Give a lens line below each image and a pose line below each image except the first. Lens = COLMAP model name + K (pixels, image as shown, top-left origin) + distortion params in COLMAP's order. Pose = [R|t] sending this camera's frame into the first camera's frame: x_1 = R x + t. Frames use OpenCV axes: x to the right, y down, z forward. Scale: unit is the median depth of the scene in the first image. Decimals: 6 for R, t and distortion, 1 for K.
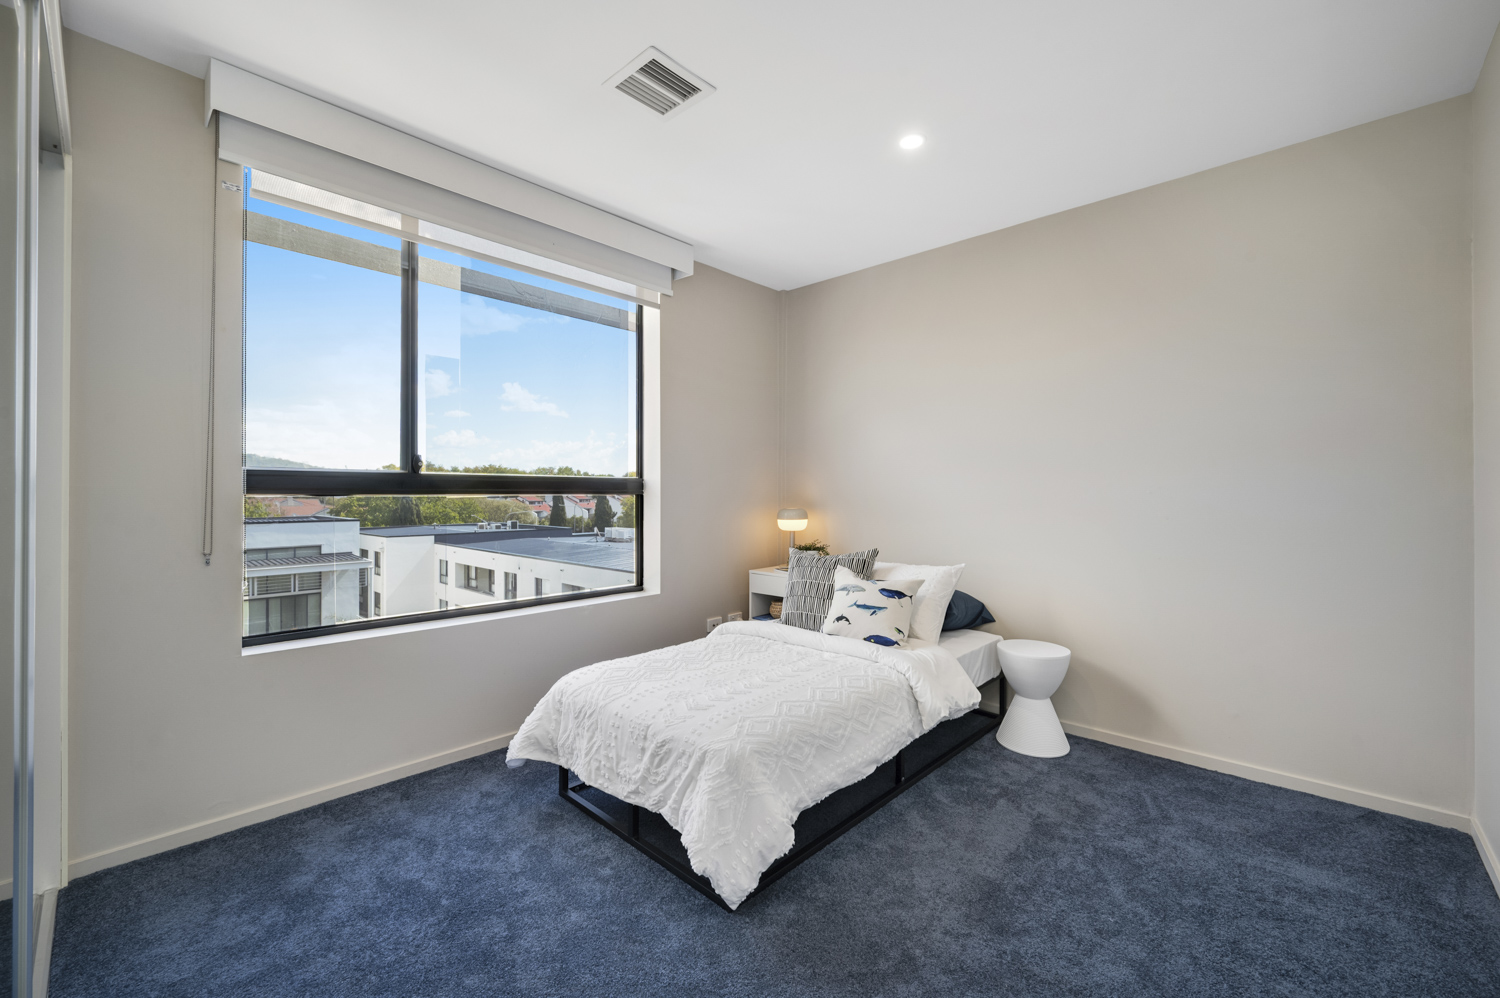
lens RADIAL K [[600.9, 0, 758.8], [0, 600.9, 489.3], [0, 0, 1]] dist [0.001158, 0.000007]
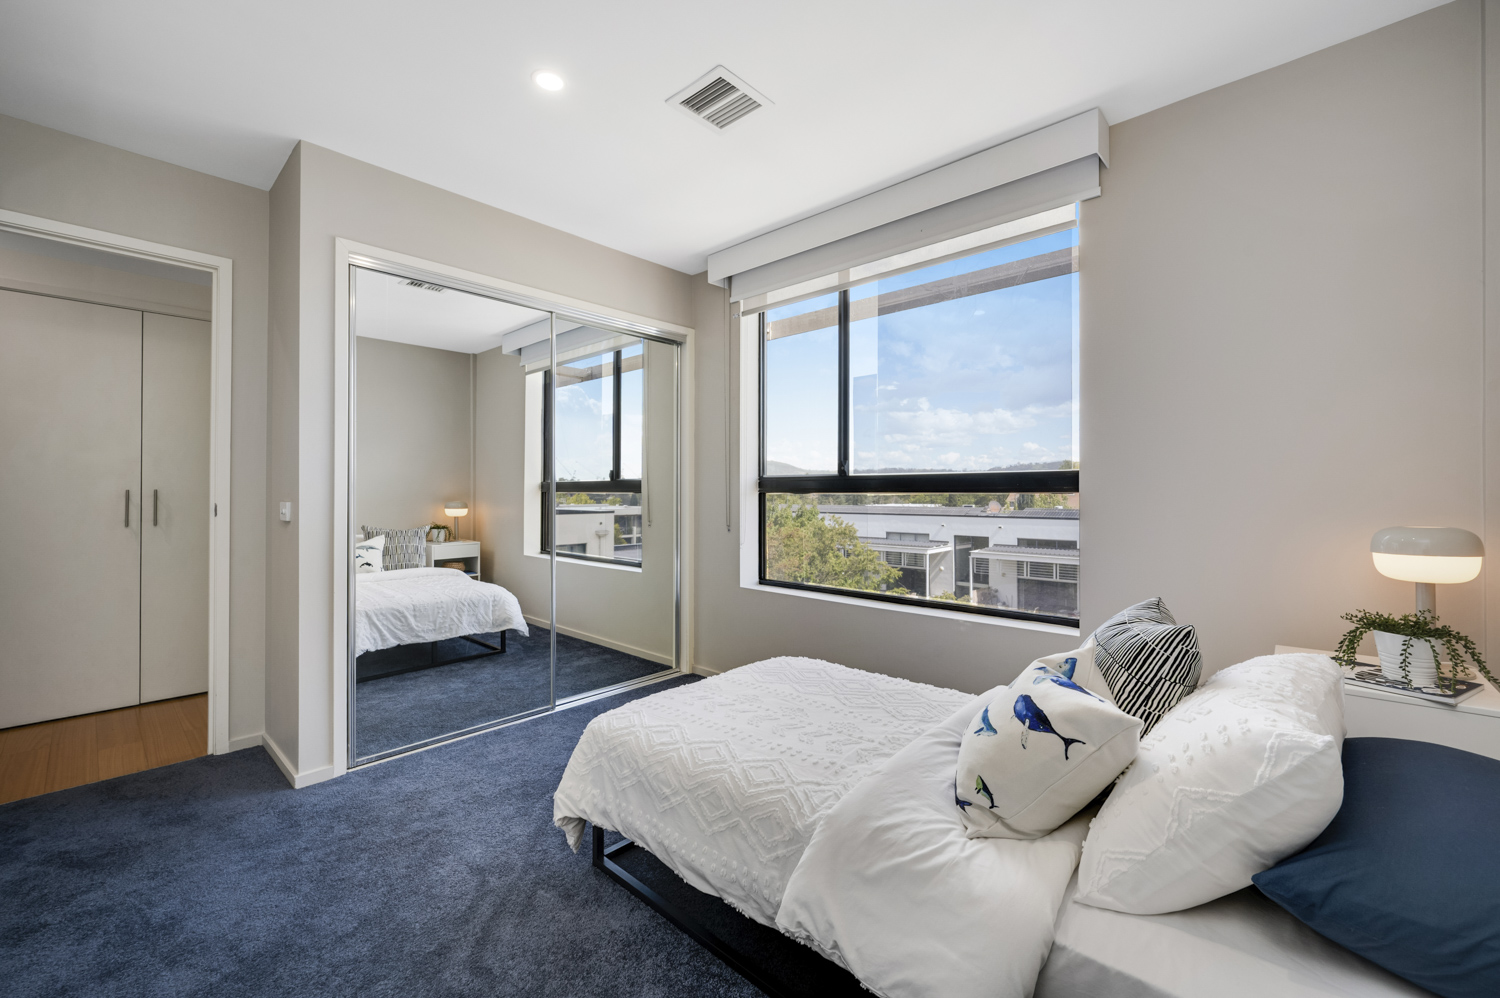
lens RADIAL K [[600.9, 0, 758.3], [0, 600.9, 497.8], [0, 0, 1]] dist [0.001158, 0.000007]
pose [[0.015975, 0.009127, -0.999831, 0.664249], [0.010015, 0.999907, 0.009288, 0.003301], [0.999822, -0.010162, 0.015882, 0.786831]]
